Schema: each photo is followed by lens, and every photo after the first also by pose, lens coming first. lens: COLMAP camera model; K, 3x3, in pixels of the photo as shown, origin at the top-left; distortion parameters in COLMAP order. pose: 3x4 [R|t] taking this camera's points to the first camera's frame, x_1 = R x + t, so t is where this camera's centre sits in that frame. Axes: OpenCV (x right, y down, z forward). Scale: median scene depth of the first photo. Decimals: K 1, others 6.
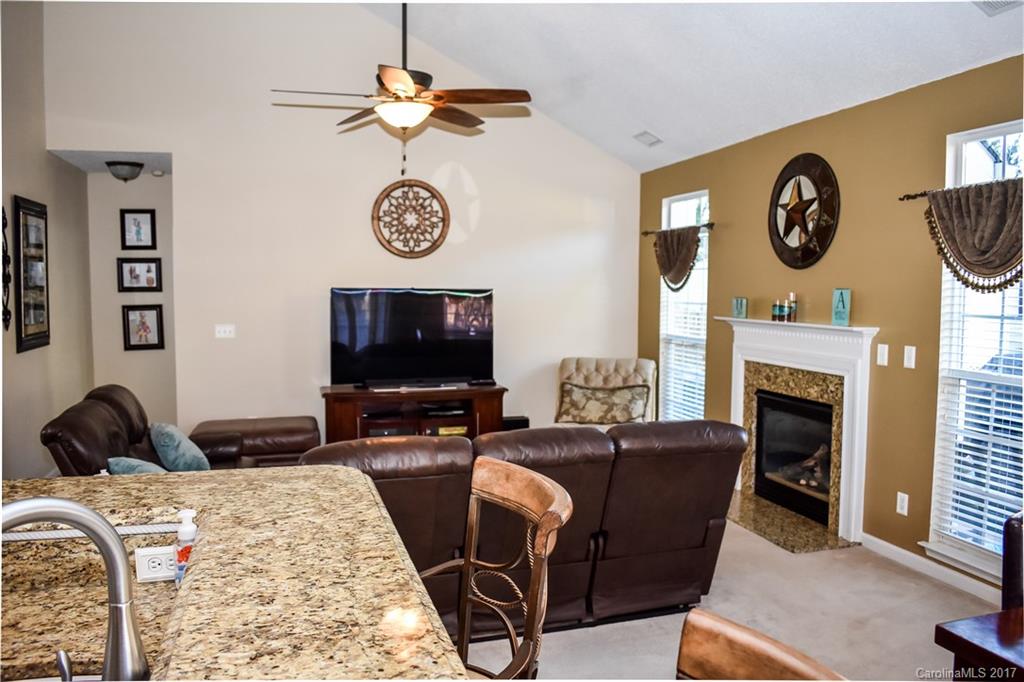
lens RADIAL K [[796.6, 0, 512.6], [0, 796.6, 339.8], [0, 0, 1]] dist [-0.069320, 0.003471]
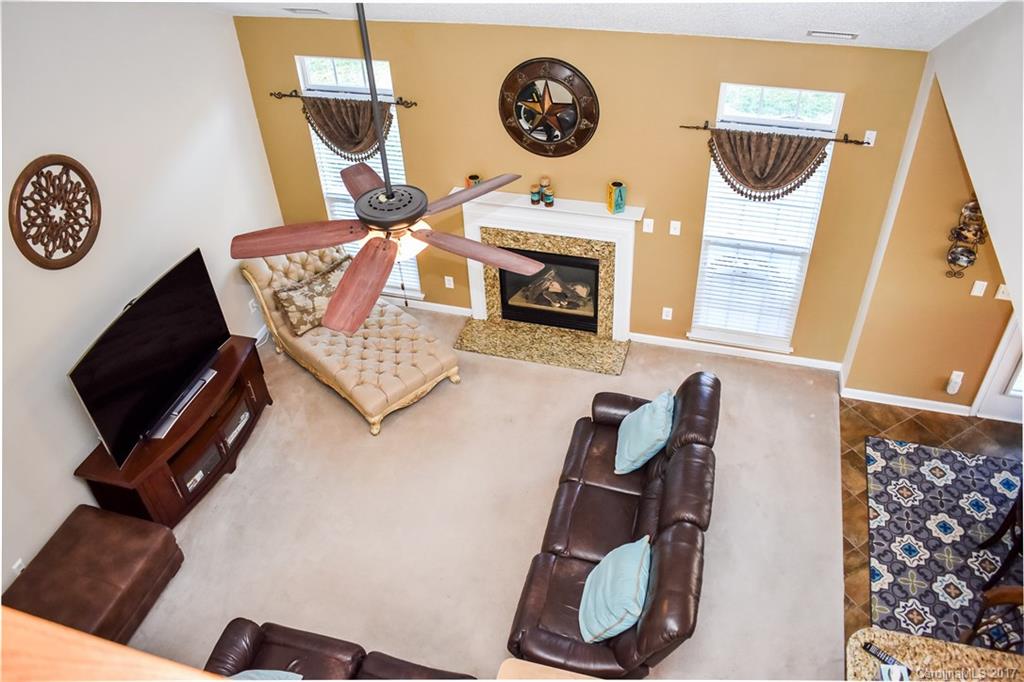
lens RADIAL K [[796.6, 0, 520.2], [0, 796.6, 344.7], [0, 0, 1]] dist [-0.069320, 0.003471]
pose [[0.534366, -0.555140, 0.637395, -0.442866], [0.097438, 0.789518, 0.605944, -0.469410], [-0.839618, -0.261689, 0.475983, 0.338241]]
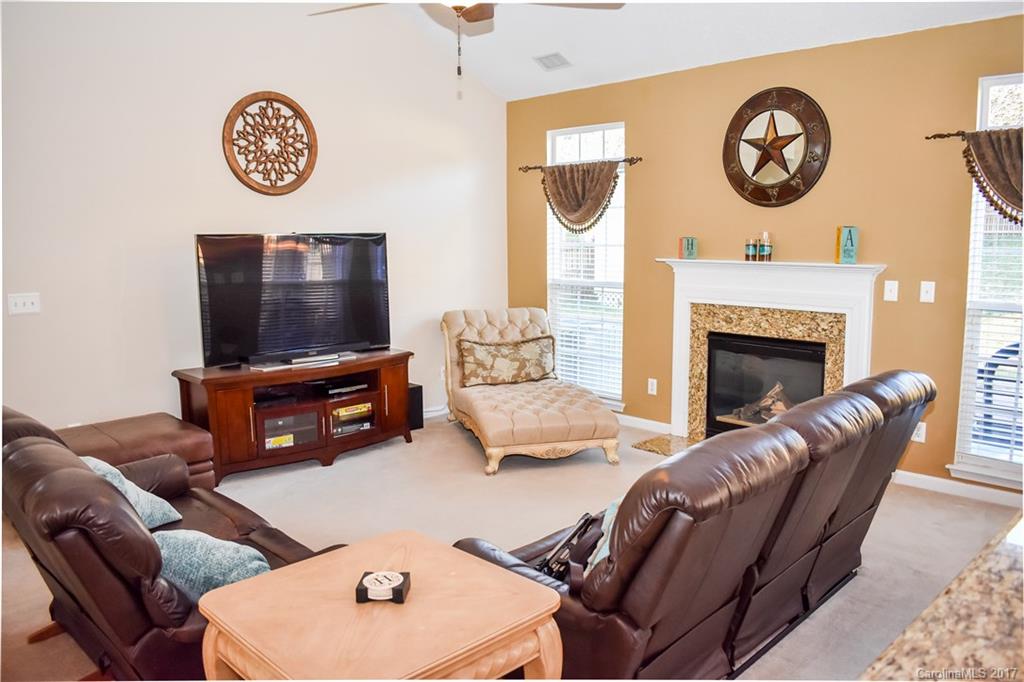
lens RADIAL K [[796.6, 0, 515.8], [0, 796.6, 343.8], [0, 0, 1]] dist [-0.069320, 0.003471]
pose [[0.883812, -0.078161, 0.461268, -0.311367], [0.044220, 0.995488, 0.083957, -0.013886], [-0.465748, -0.053805, 0.883280, 0.223051]]
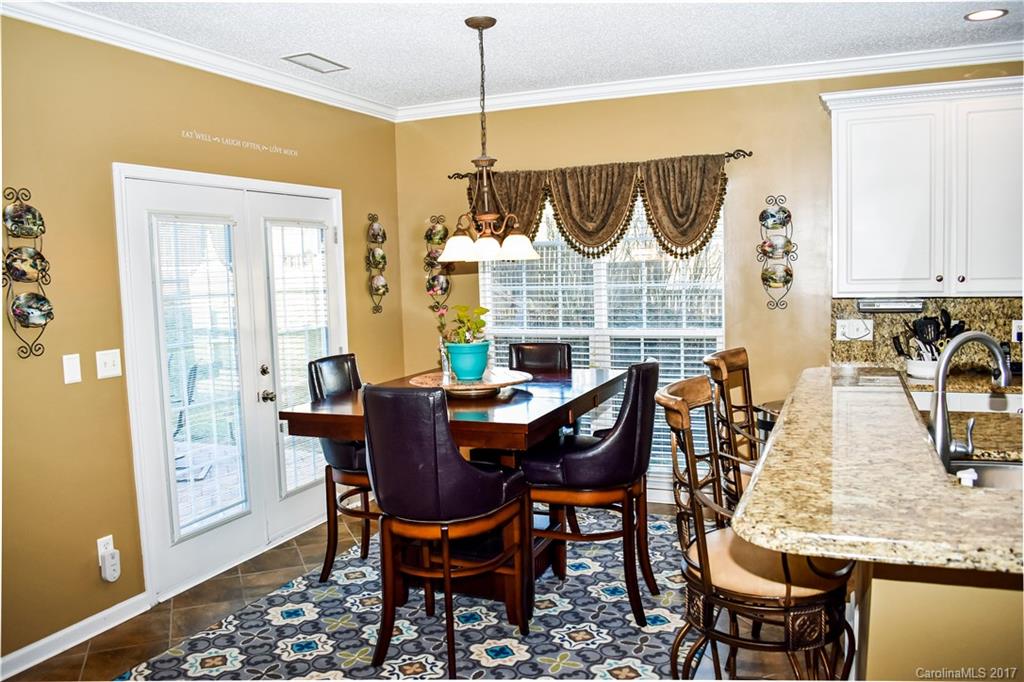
lens RADIAL K [[796.6, 0, 515.4], [0, 796.6, 335.3], [0, 0, 1]] dist [-0.069320, 0.003471]
pose [[-0.775162, -0.027981, 0.631142, -0.153914], [0.075067, 0.987862, 0.135992, -0.030491], [-0.627287, 0.152794, -0.763653, 0.540121]]
